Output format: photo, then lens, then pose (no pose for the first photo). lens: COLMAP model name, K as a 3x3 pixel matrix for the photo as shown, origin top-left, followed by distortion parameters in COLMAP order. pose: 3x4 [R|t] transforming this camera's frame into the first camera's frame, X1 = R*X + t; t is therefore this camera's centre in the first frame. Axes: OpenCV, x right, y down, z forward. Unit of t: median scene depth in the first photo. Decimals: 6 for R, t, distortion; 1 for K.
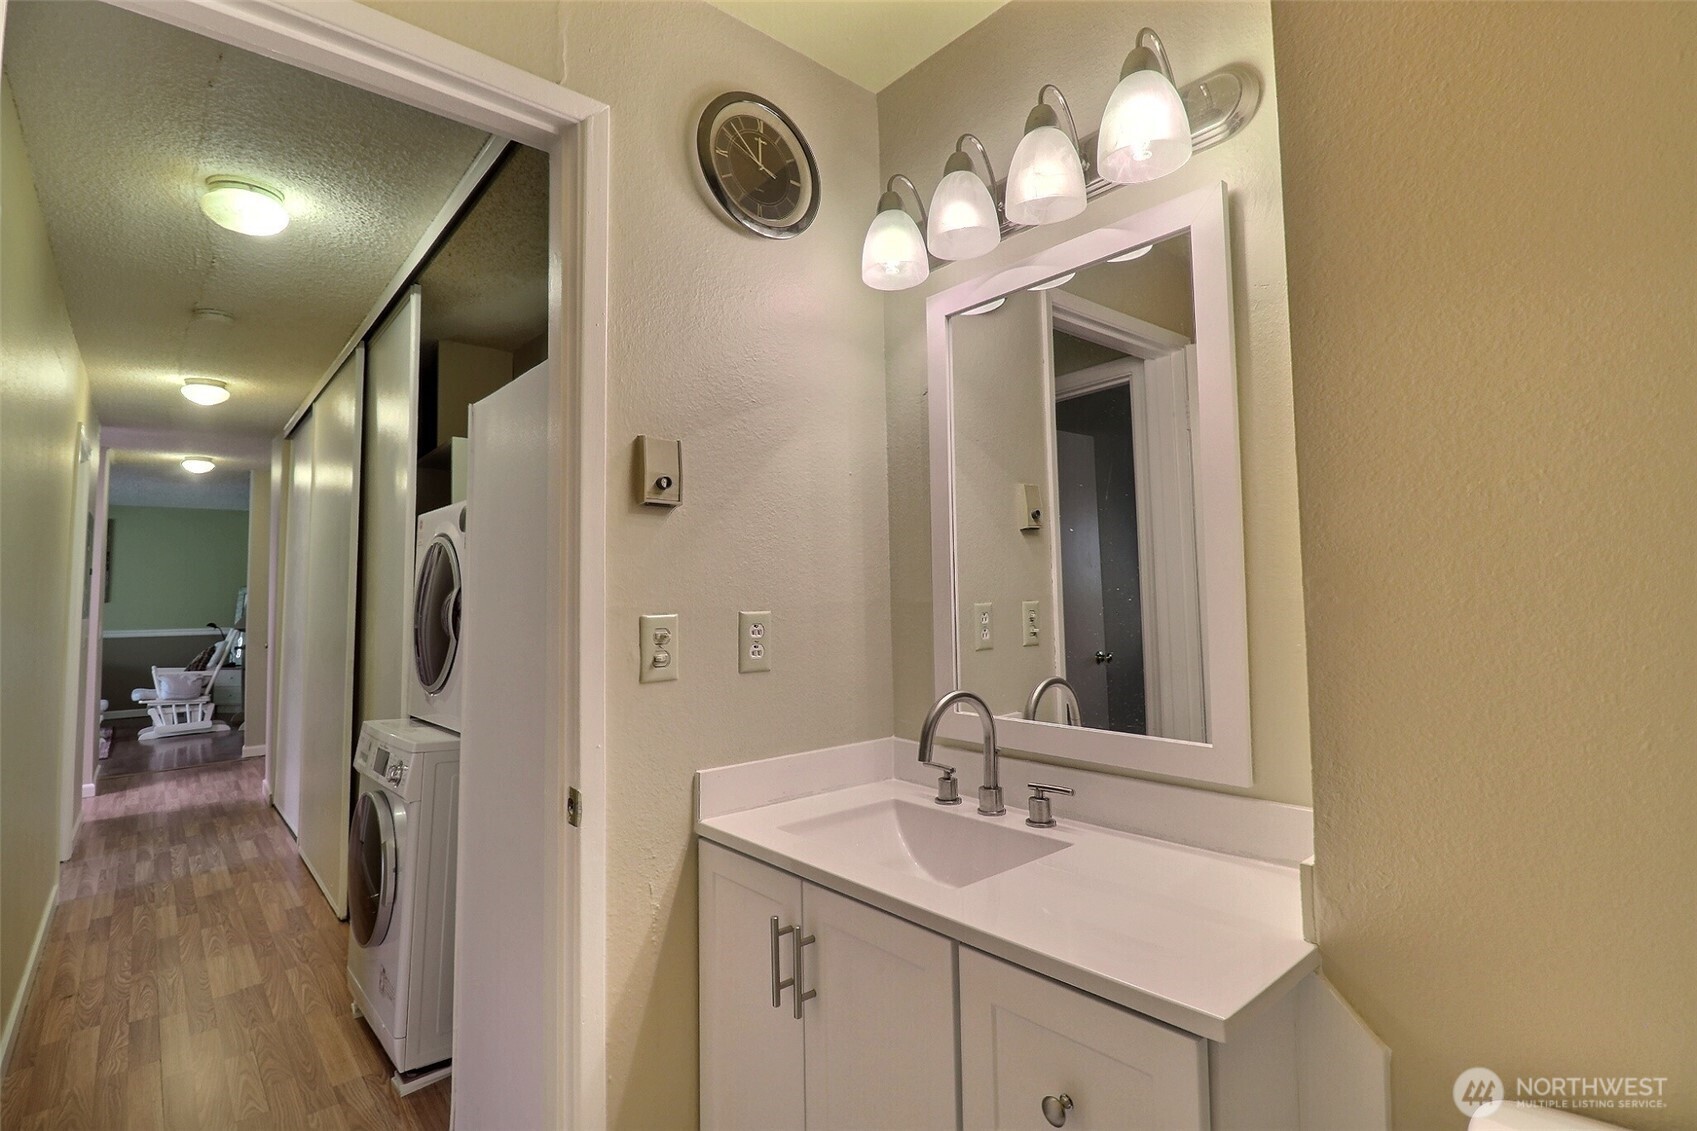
lens RADIAL K [[790.5, 0, 859.8], [0, 790.5, 546.1], [0, 0, 1]] dist [0.002423, -0.015164]
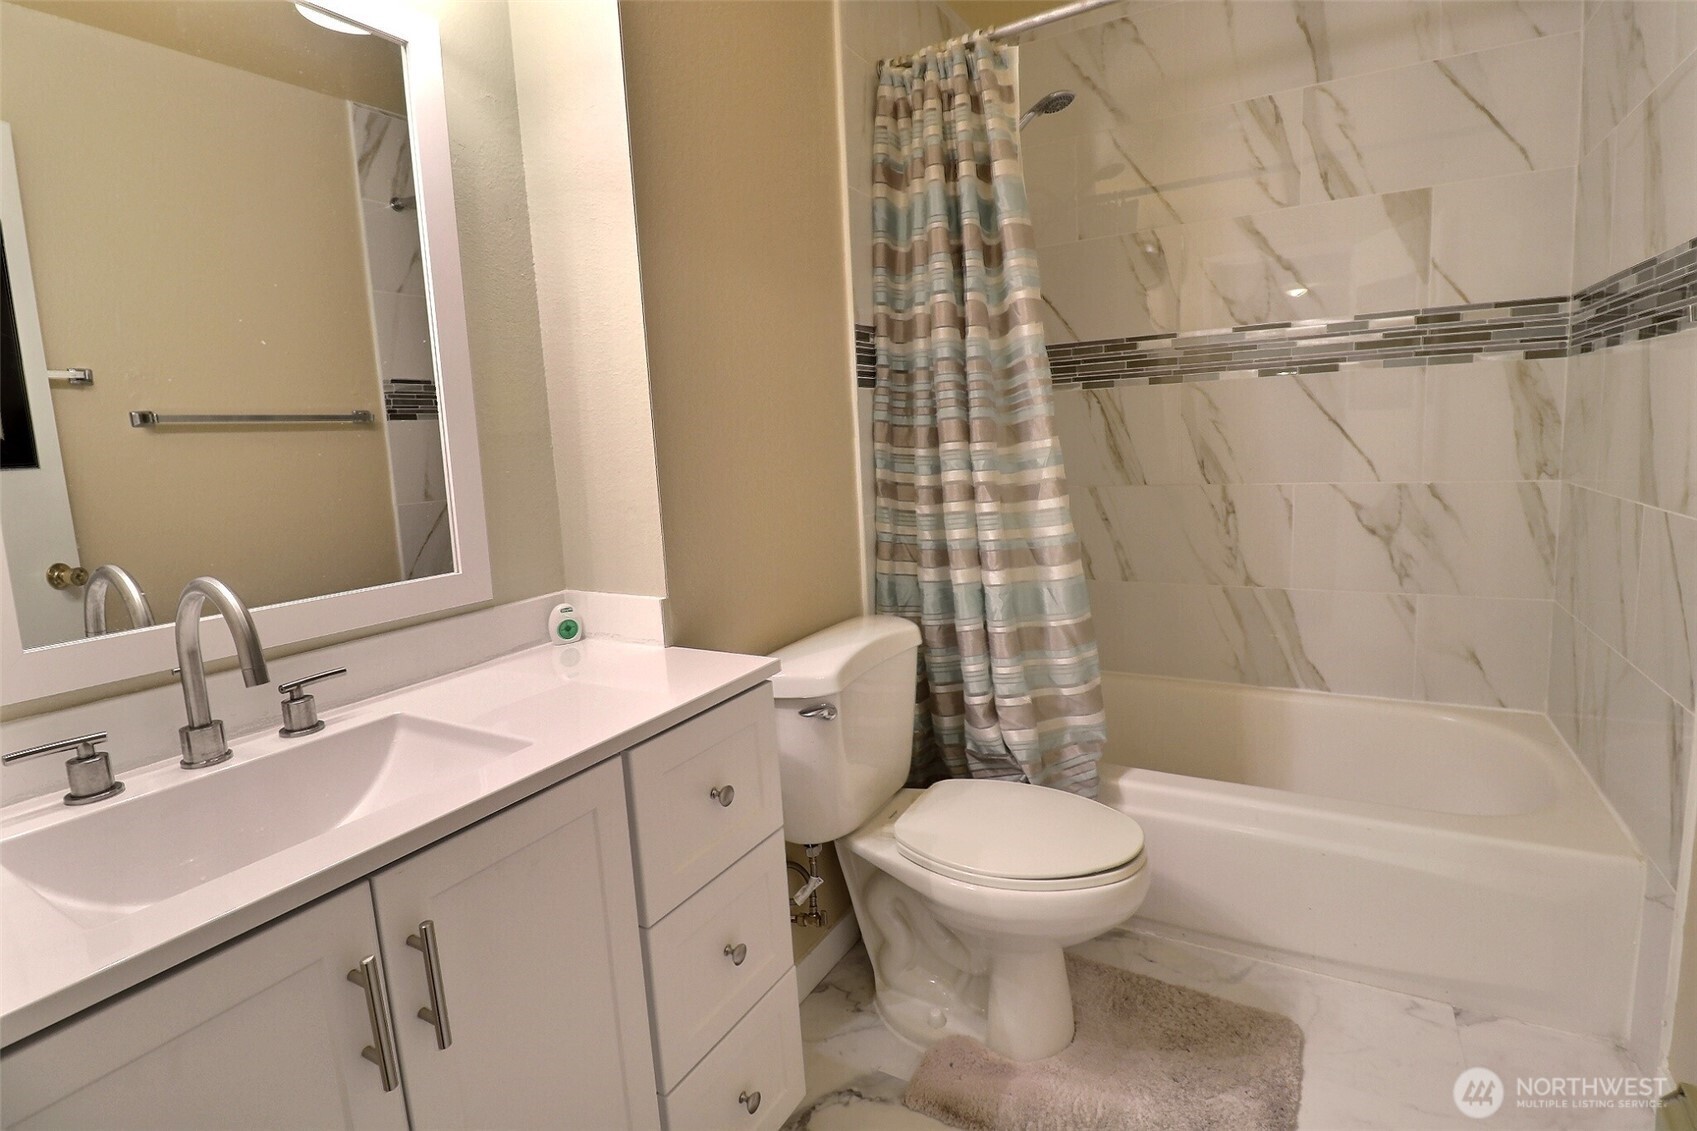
lens RADIAL K [[790.5, 0, 859.8], [0, 790.5, 546.1], [0, 0, 1]] dist [0.002423, -0.015164]
pose [[-0.326065, -0.100039, 0.940039, -0.646564], [-0.015984, 0.994826, 0.100325, 0.087044], [-0.945212, 0.017687, -0.325977, 0.730219]]
